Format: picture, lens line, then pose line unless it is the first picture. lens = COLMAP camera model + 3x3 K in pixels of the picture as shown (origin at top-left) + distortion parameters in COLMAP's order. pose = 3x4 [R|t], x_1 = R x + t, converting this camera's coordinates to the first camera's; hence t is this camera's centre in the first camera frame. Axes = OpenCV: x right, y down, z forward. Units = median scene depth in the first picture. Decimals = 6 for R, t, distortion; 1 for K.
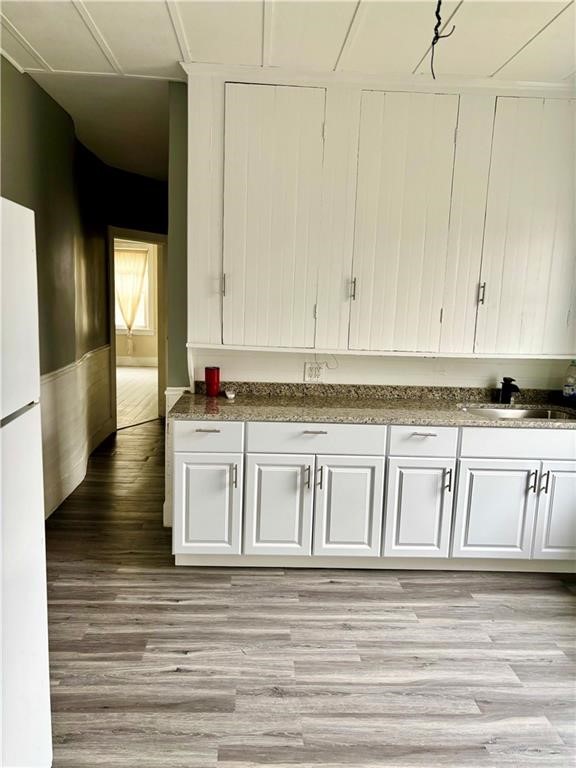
lens RADIAL K [[591.3, 0, 288.0], [0, 591.3, 384.0], [0, 0, 1]] dist [0.007574, 0.003322]
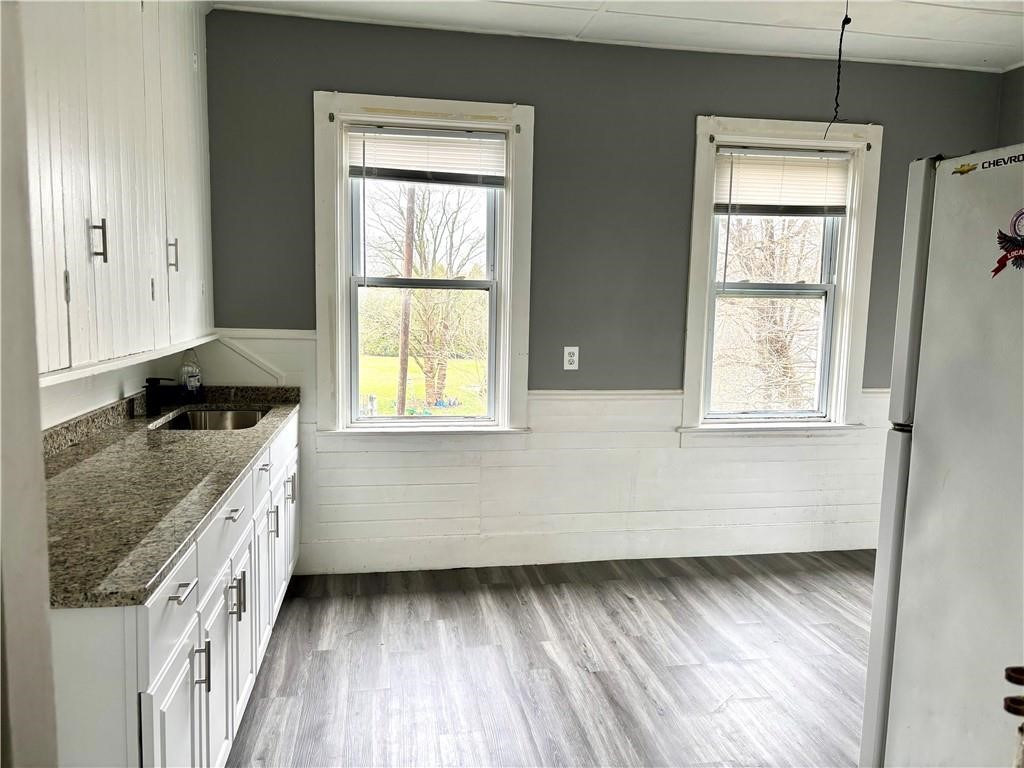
lens RADIAL K [[788.5, 0, 512.0], [0, 788.5, 384.0], [0, 0, 1]] dist [0.007574, 0.003322]
pose [[-0.131317, -0.145206, 0.980648, -0.686060], [0.120826, 0.979495, 0.161215, -0.119735], [-0.983950, 0.139658, -0.111080, 0.825680]]
